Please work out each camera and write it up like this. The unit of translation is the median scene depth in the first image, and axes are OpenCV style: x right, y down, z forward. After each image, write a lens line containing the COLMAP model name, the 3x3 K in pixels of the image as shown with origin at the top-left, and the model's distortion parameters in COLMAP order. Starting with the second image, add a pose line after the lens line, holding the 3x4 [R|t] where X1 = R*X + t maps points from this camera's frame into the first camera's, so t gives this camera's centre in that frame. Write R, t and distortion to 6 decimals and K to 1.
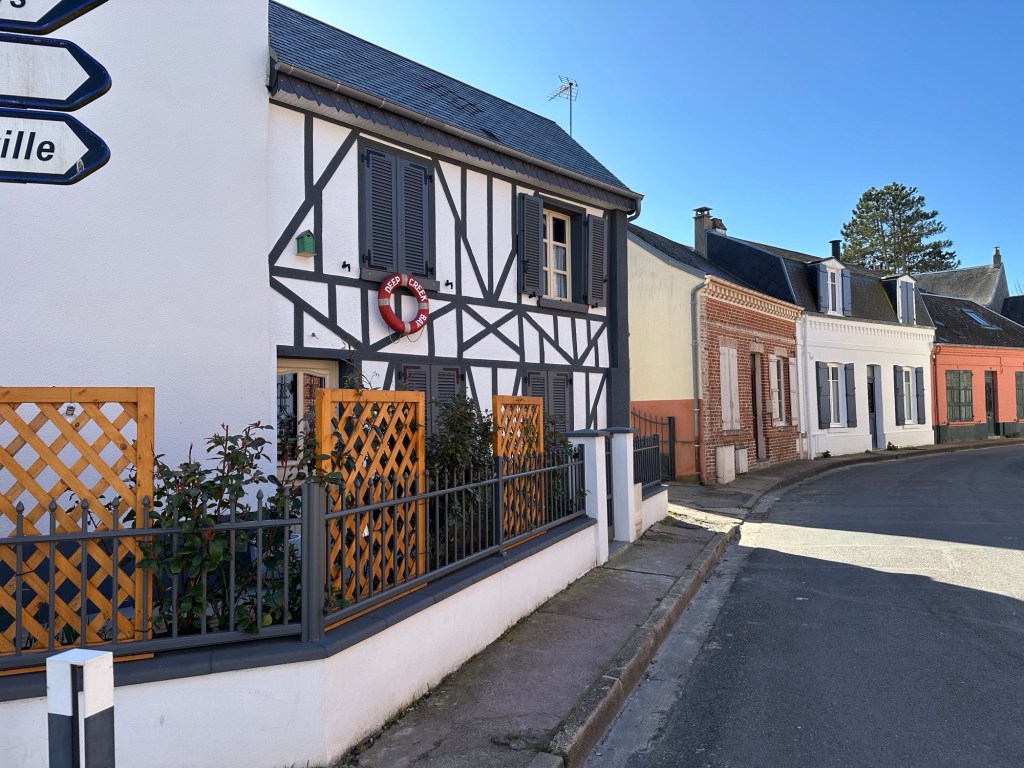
lens RADIAL K [[698.1, 0, 479.0], [0, 698.1, 382.7], [0, 0, 1]] dist [0.110337, -0.132858]
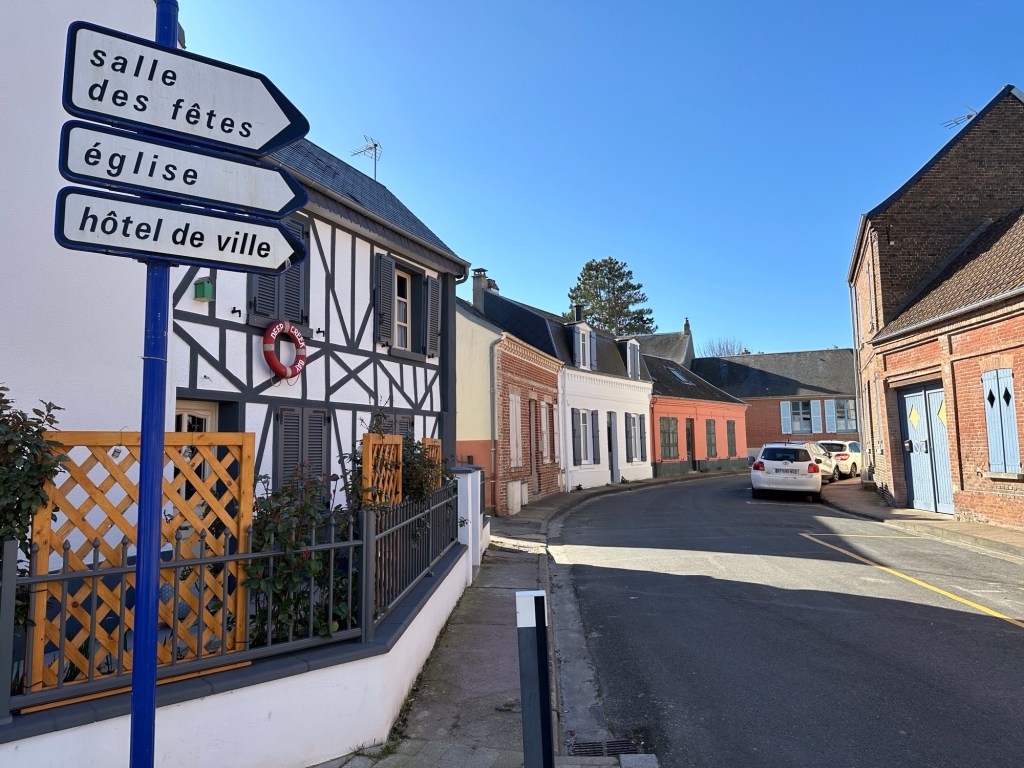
lens RADIAL K [[698.1, 0, 479.0], [0, 698.1, 382.7], [0, 0, 1]] dist [0.110337, -0.132858]
pose [[0.937772, 0.034052, 0.345577, -0.145985], [-0.014765, 0.998190, -0.058292, -0.003807], [-0.346937, 0.049563, 0.936578, -0.068284]]
